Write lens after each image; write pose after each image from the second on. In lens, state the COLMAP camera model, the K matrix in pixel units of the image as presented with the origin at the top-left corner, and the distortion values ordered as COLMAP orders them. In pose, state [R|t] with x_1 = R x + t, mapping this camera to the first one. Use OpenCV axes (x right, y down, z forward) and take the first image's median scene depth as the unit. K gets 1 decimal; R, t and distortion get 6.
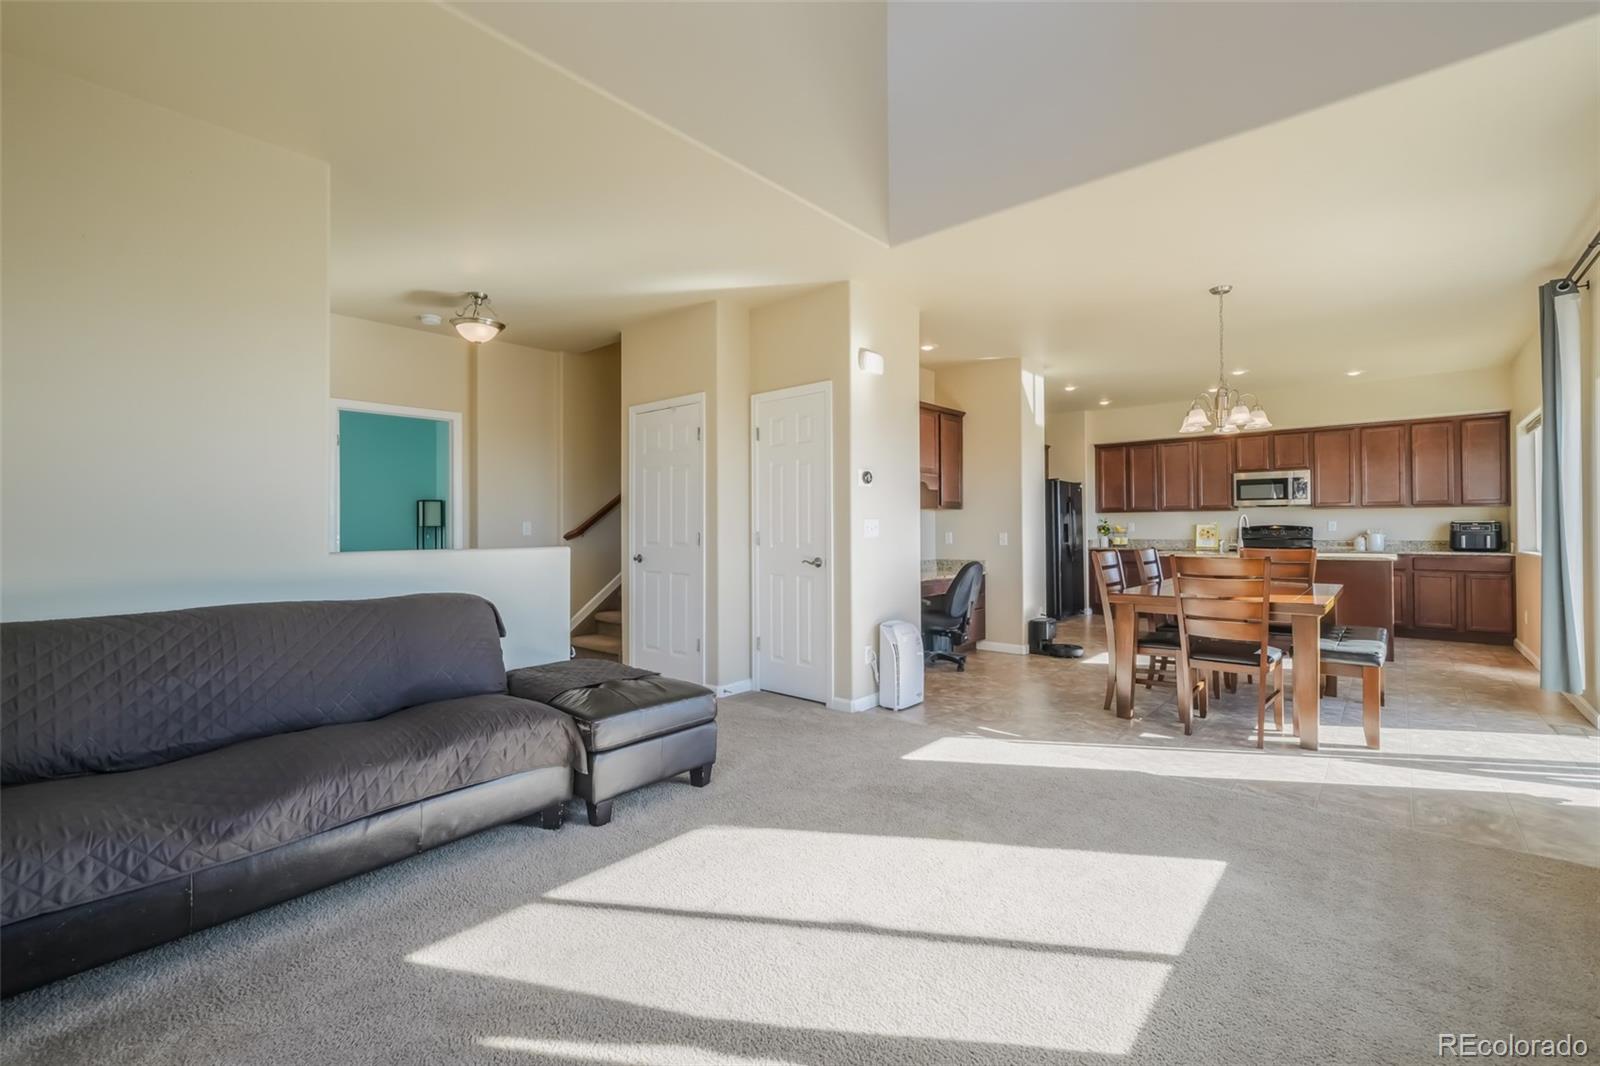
lens RADIAL K [[687.2, 0, 806.0], [0, 687.2, 532.9], [0, 0, 1]] dist [-0.000487, 0.001543]
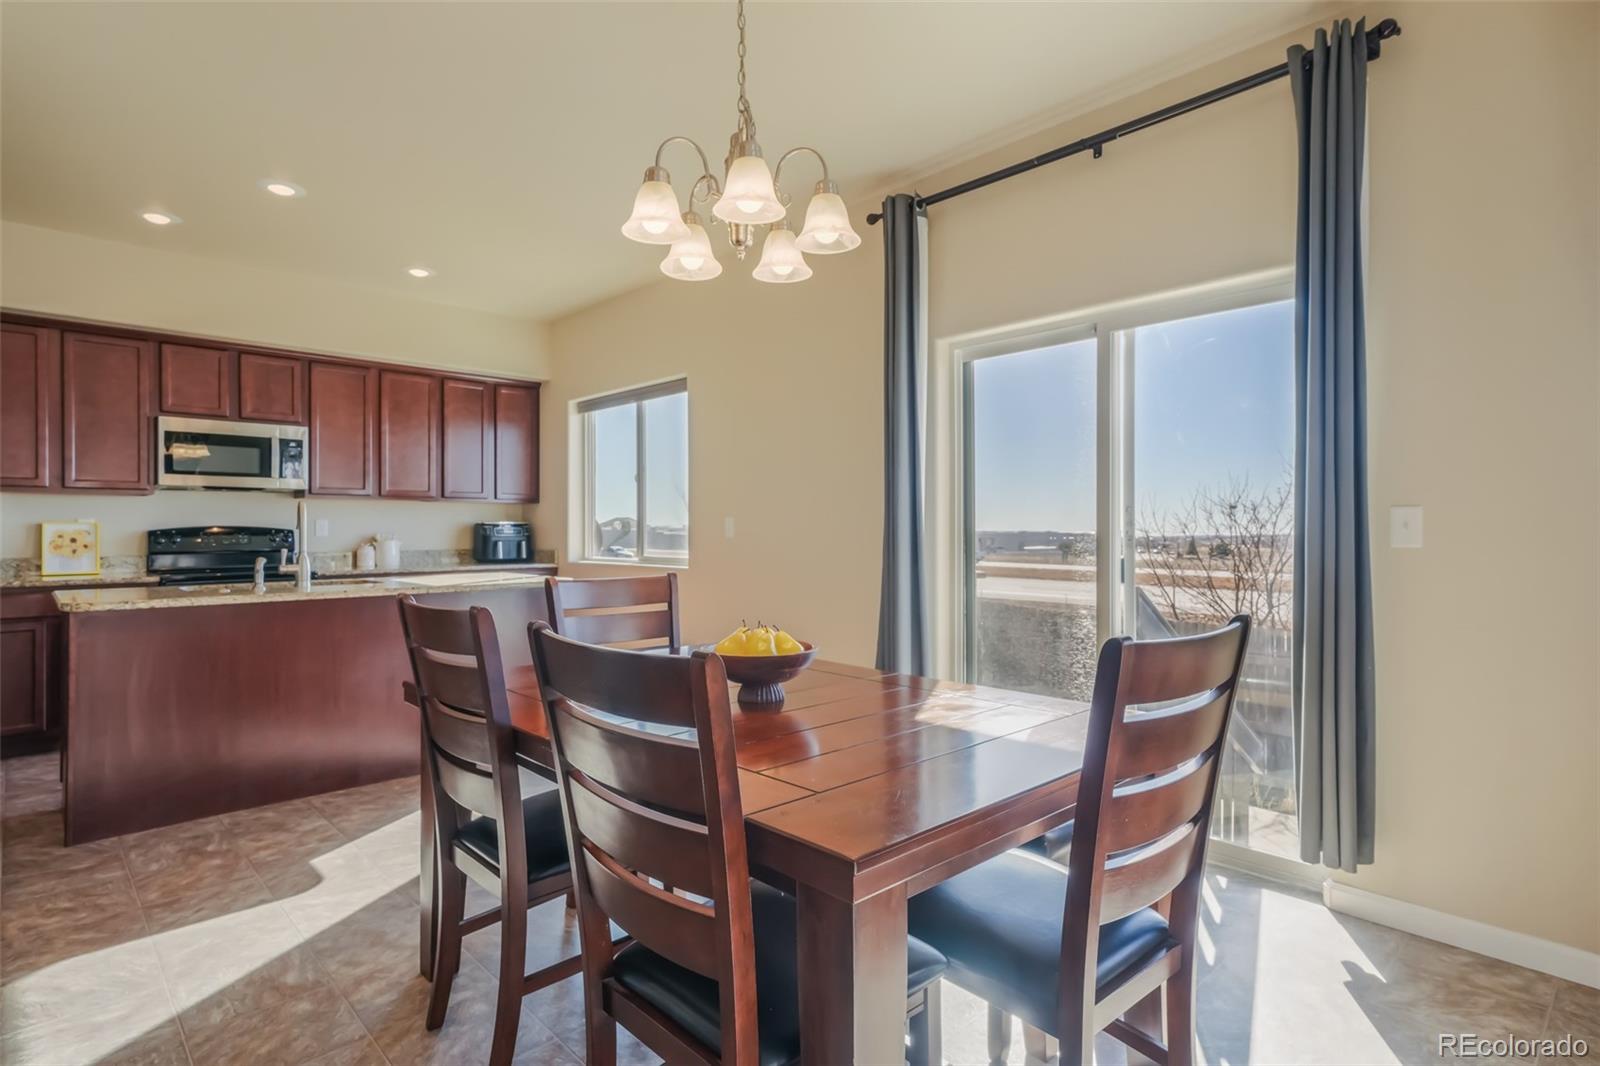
lens RADIAL K [[820.9, 0, 804.1], [0, 820.9, 525.9], [0, 0, 1]] dist [0.013102, -0.000266]
pose [[0.099190, 0.006237, 0.995049, 0.105994], [0.003414, 0.999972, -0.006608, -0.005799], [-0.995063, 0.004053, 0.099166, 0.531034]]
